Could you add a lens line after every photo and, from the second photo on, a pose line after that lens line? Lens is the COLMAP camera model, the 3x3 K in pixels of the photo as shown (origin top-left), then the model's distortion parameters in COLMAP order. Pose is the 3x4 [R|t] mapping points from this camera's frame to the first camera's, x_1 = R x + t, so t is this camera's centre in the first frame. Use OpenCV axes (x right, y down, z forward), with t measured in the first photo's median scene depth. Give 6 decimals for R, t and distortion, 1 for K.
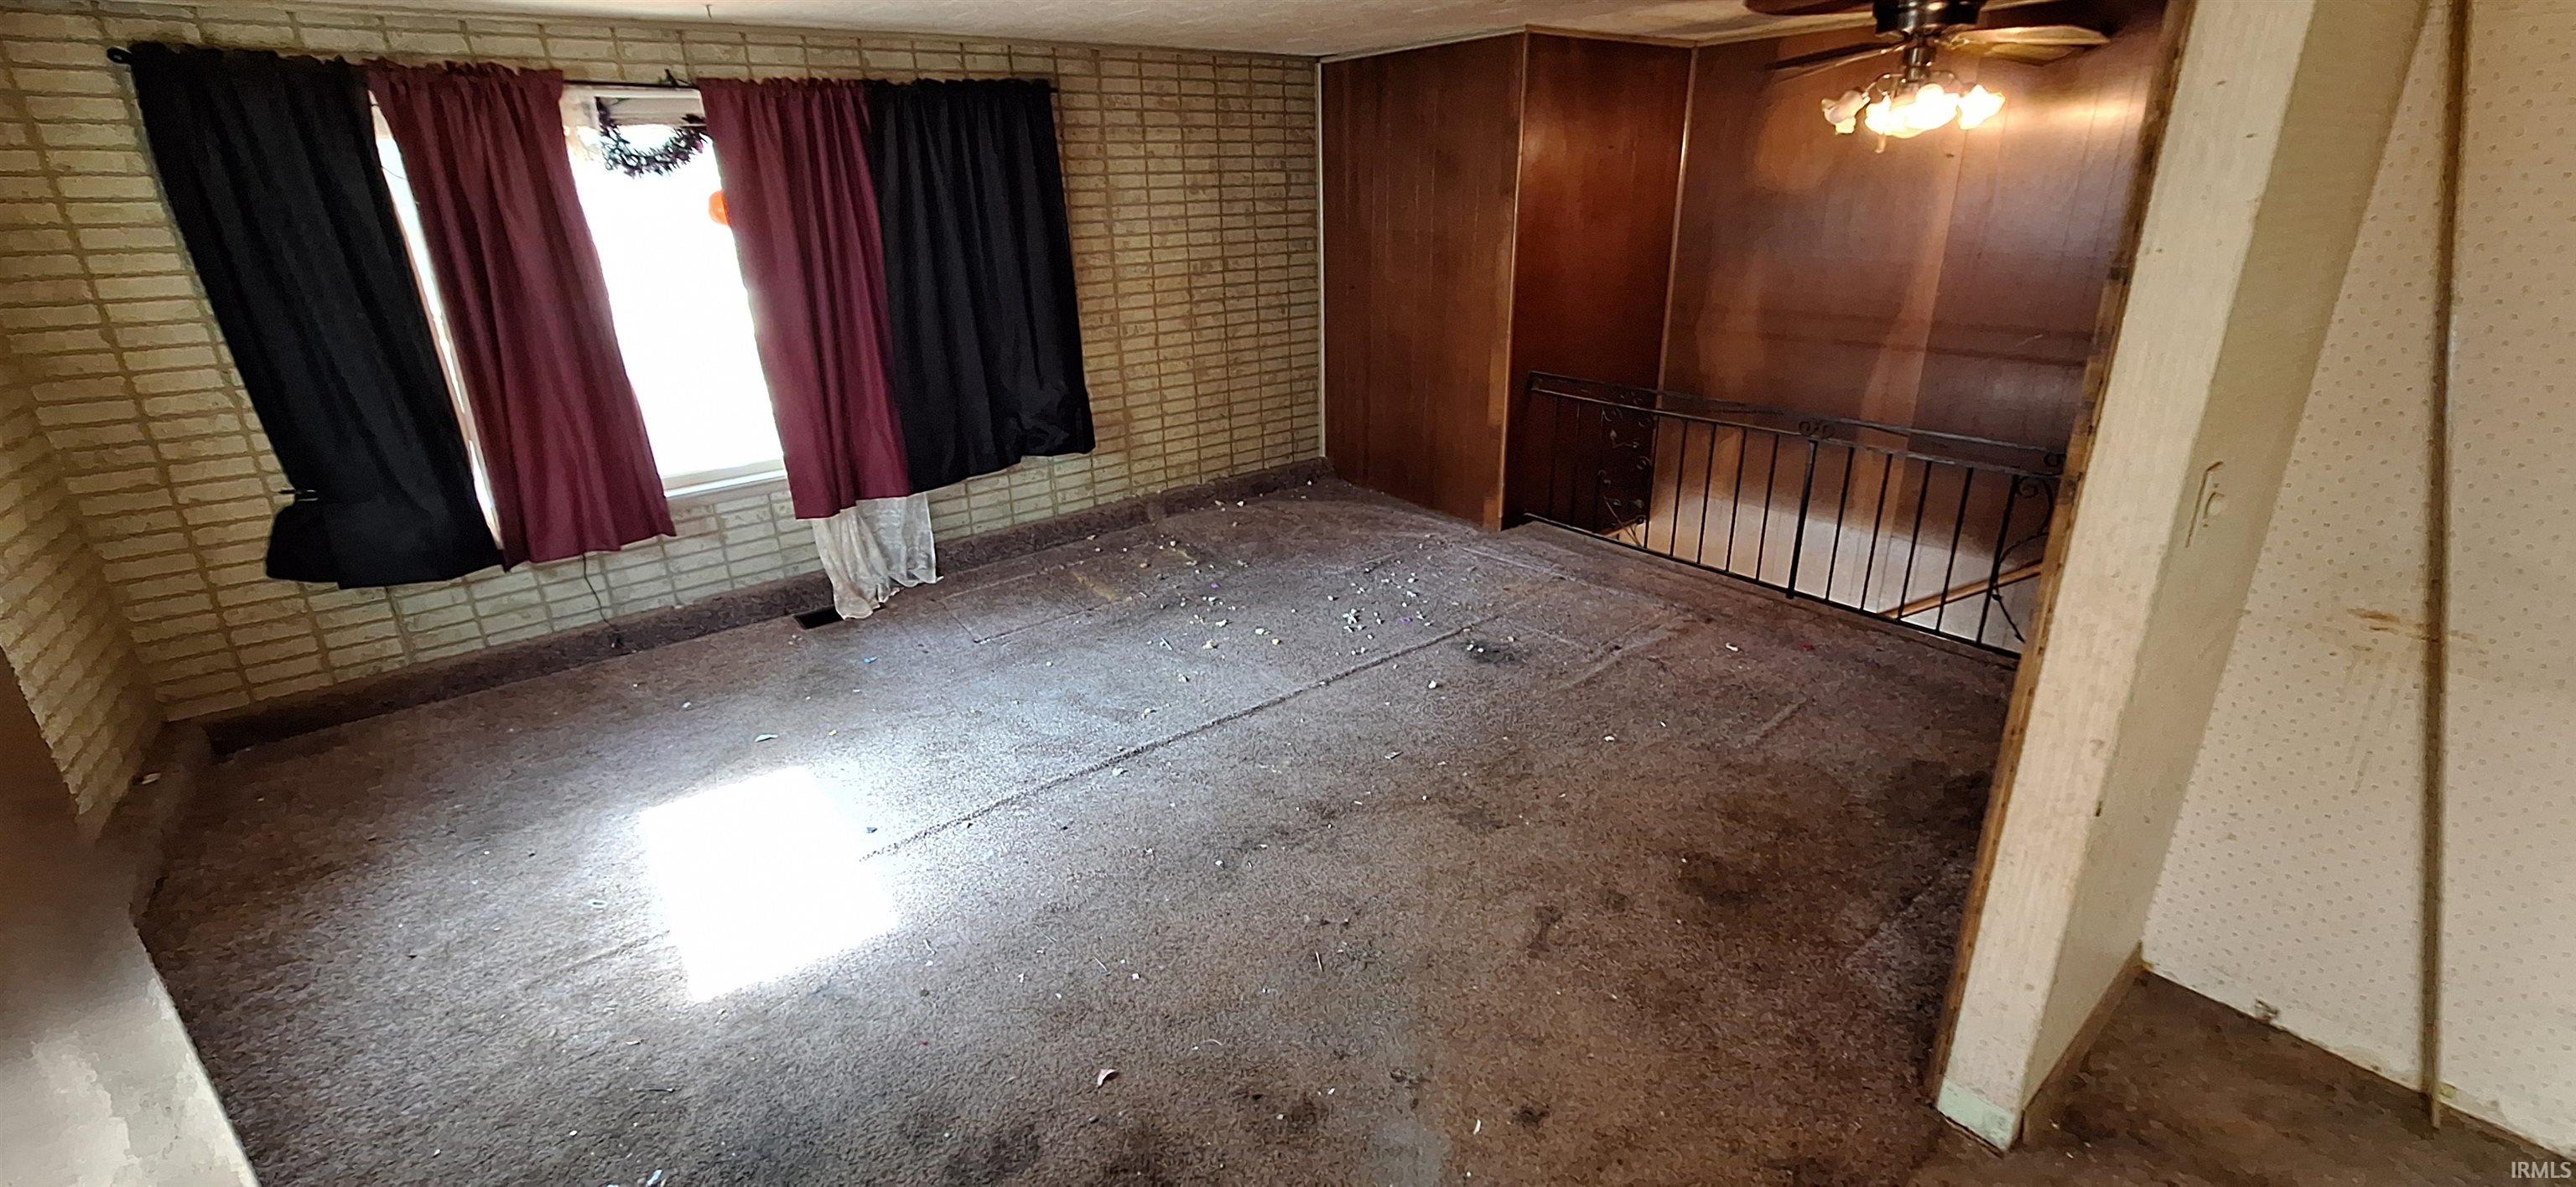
lens RADIAL K [[1025.1, 0, 1279.6], [0, 1025.1, 553.8], [0, 0, 1]] dist [-0.002521, -0.000154]
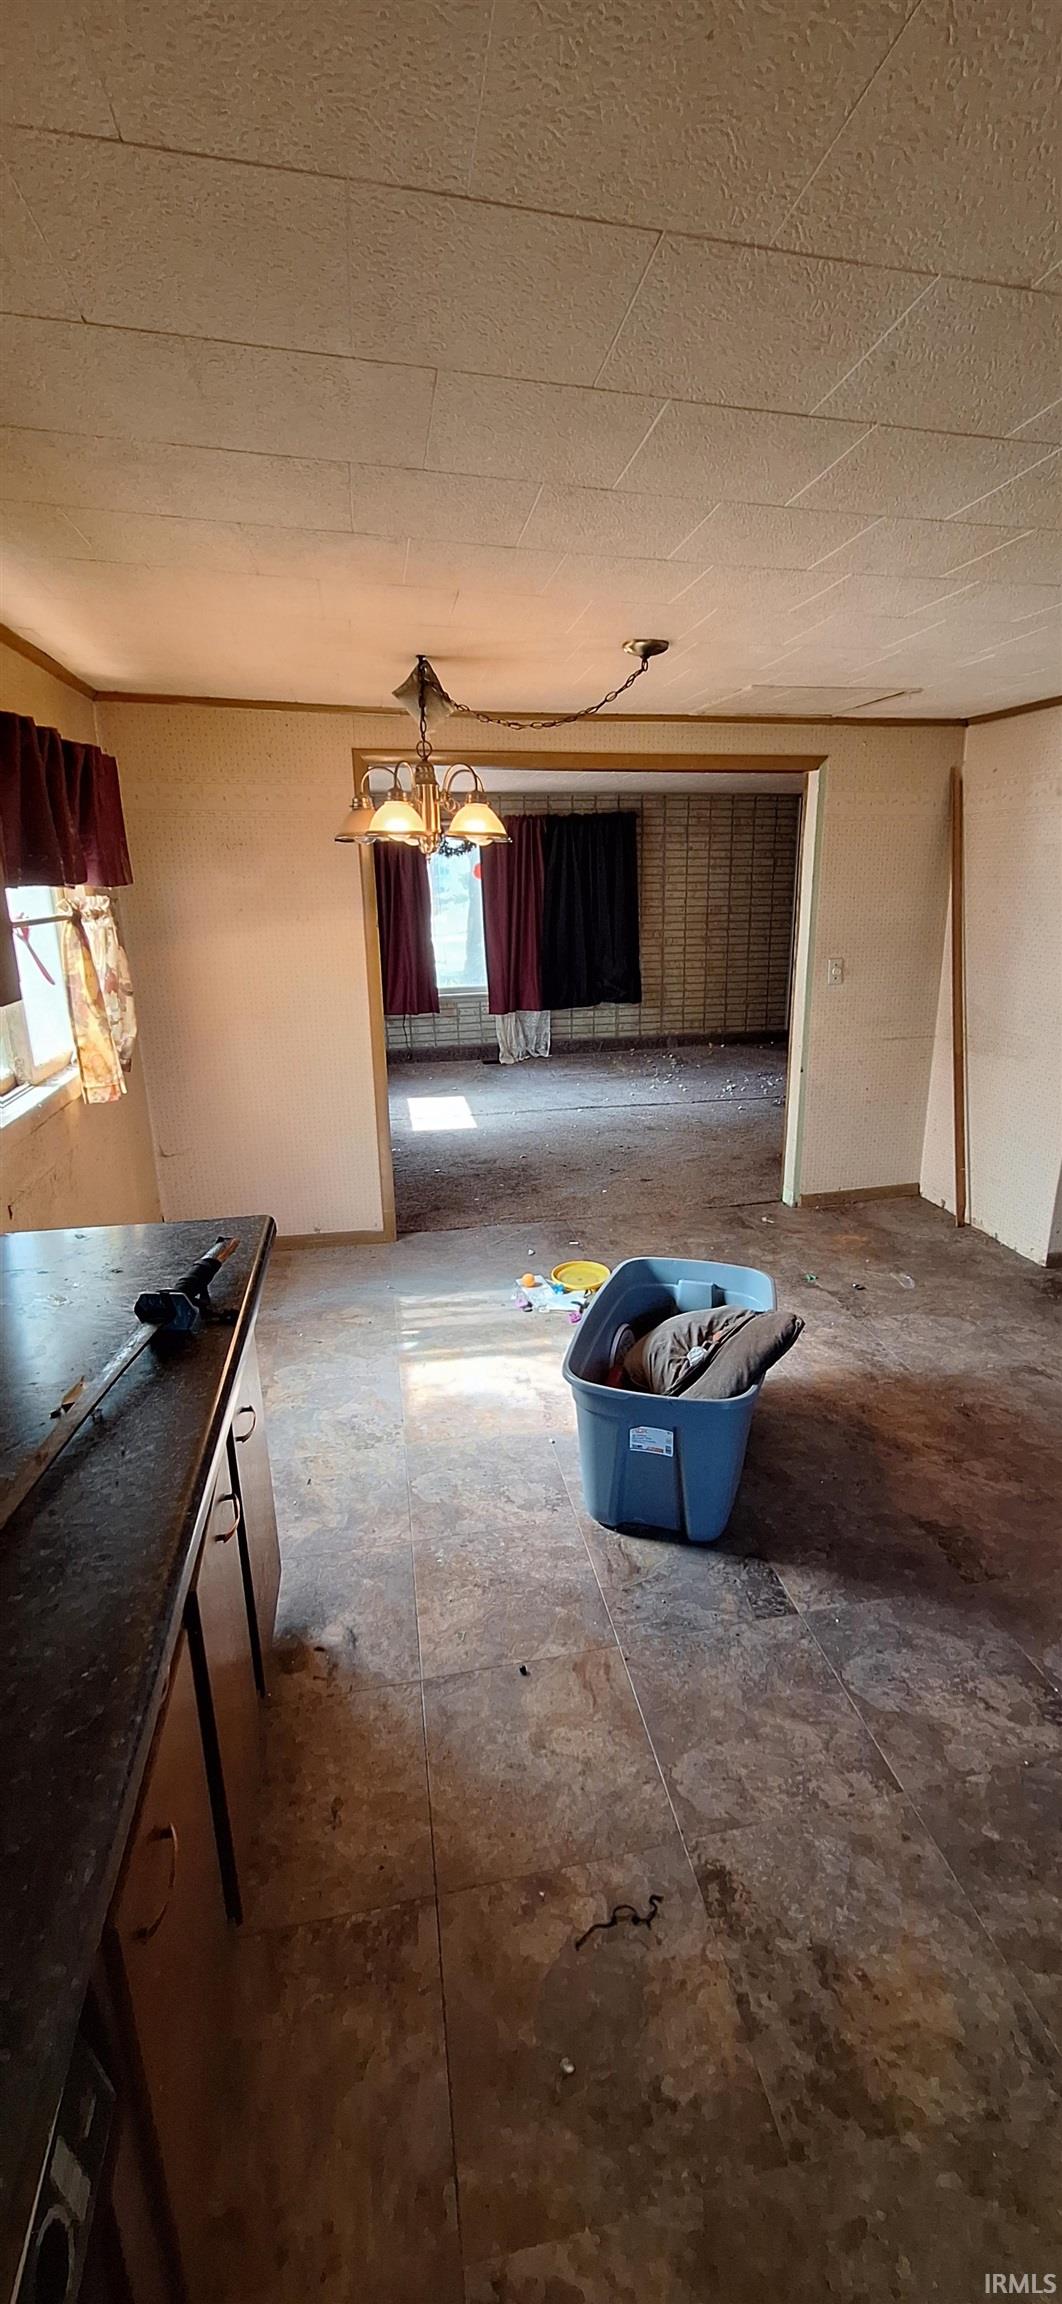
lens RADIAL K [[917.0, 0, 569.3], [0, 917.0, 1147.3], [0, 0, 1]] dist [-0.002521, -0.000154]
pose [[0.904491, 0.142959, -0.401819, 0.461196], [-0.161278, 0.986837, -0.011939, 0.222341], [0.394823, 0.075604, 0.915641, -0.629869]]
